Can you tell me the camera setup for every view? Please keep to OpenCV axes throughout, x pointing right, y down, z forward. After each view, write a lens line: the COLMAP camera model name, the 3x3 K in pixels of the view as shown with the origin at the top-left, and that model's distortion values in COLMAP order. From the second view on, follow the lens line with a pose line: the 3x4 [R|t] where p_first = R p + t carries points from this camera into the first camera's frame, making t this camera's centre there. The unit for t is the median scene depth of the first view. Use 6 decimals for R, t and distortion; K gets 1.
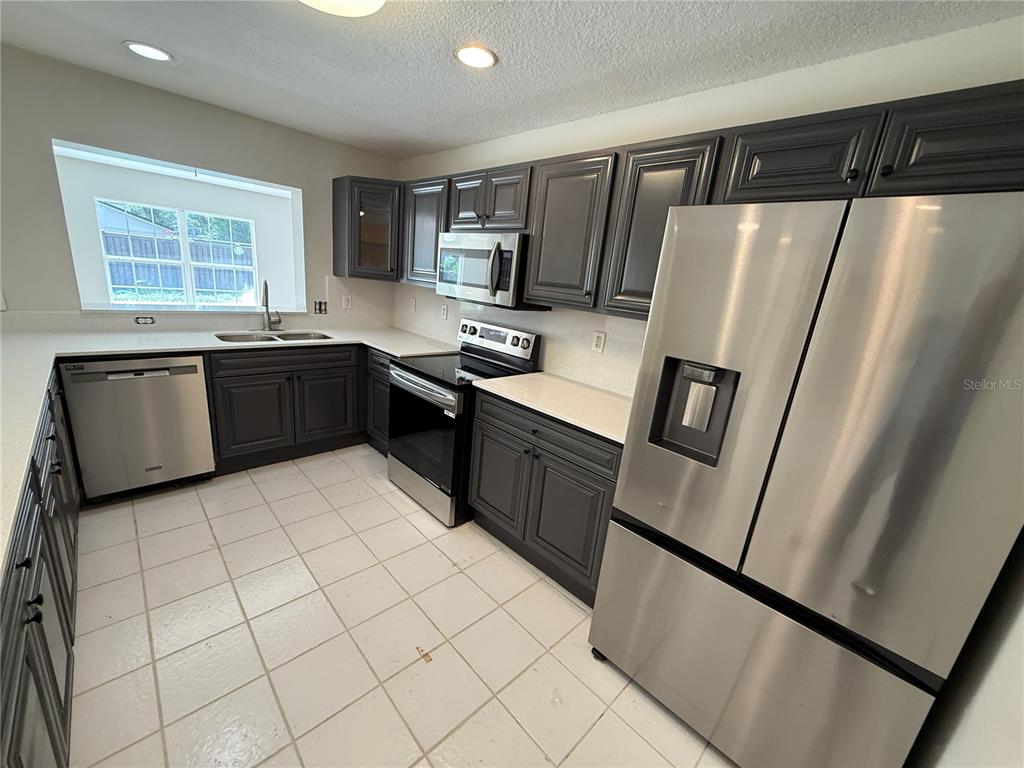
lens RADIAL K [[410.3, 0, 508.7], [0, 410.3, 384.8], [0, 0, 1]] dist [-0.012102, 0.005438]
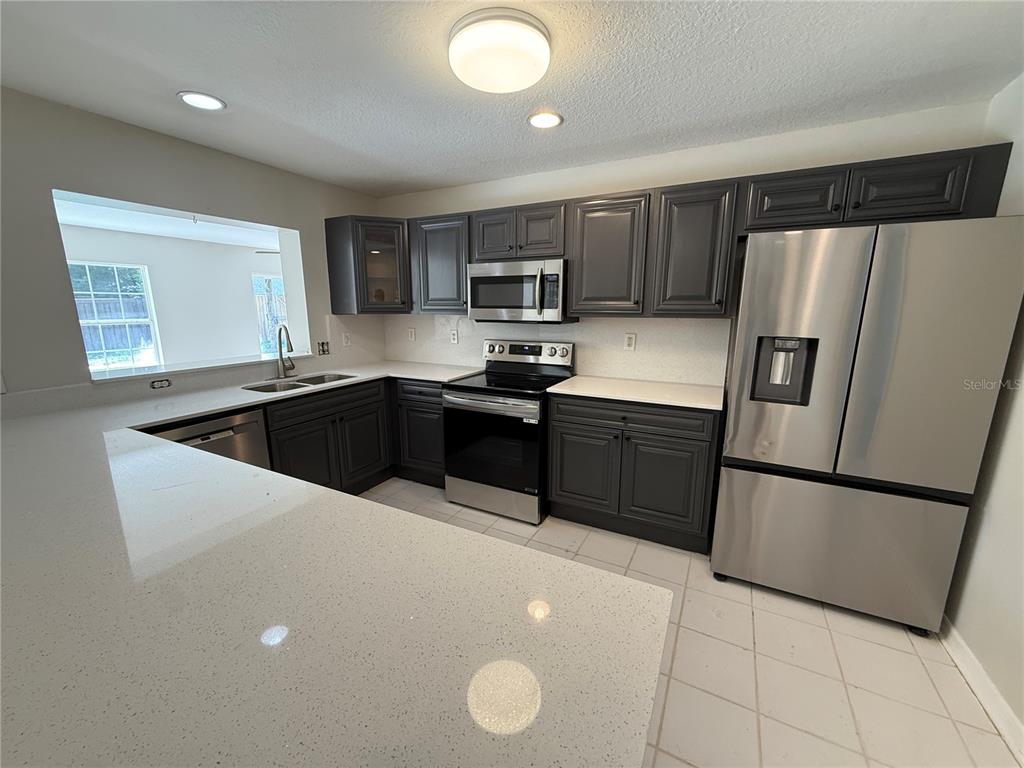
lens RADIAL K [[410.3, 0, 508.7], [0, 410.3, 384.8], [0, 0, 1]] dist [-0.012102, 0.005438]
pose [[0.948828, -0.153243, 0.276118, -0.456587], [0.166795, 0.985645, -0.026136, -0.006769], [-0.268149, 0.070854, 0.960768, -0.062043]]
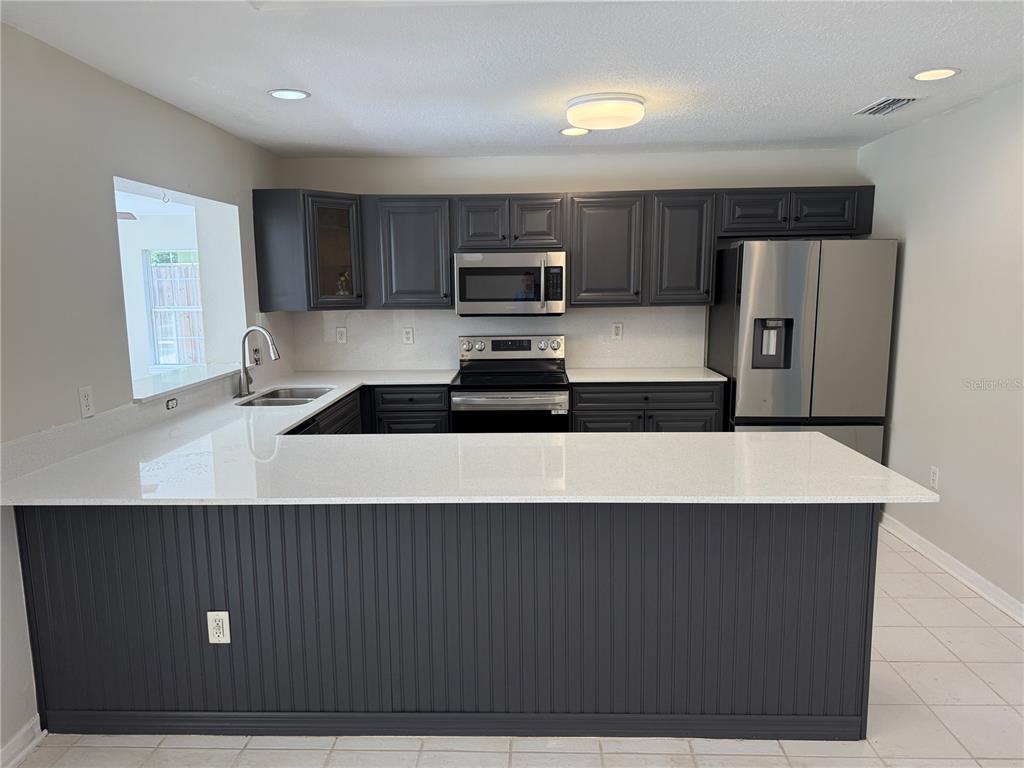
lens RADIAL K [[702.8, 0, 508.2], [0, 702.8, 389.1], [0, 0, 1]] dist [0.095964, -0.189810]
pose [[0.719942, -0.207249, 0.662368, -1.395324], [0.255702, 0.966446, 0.024465, -0.067714], [-0.645213, 0.151755, 0.748779, -0.338260]]
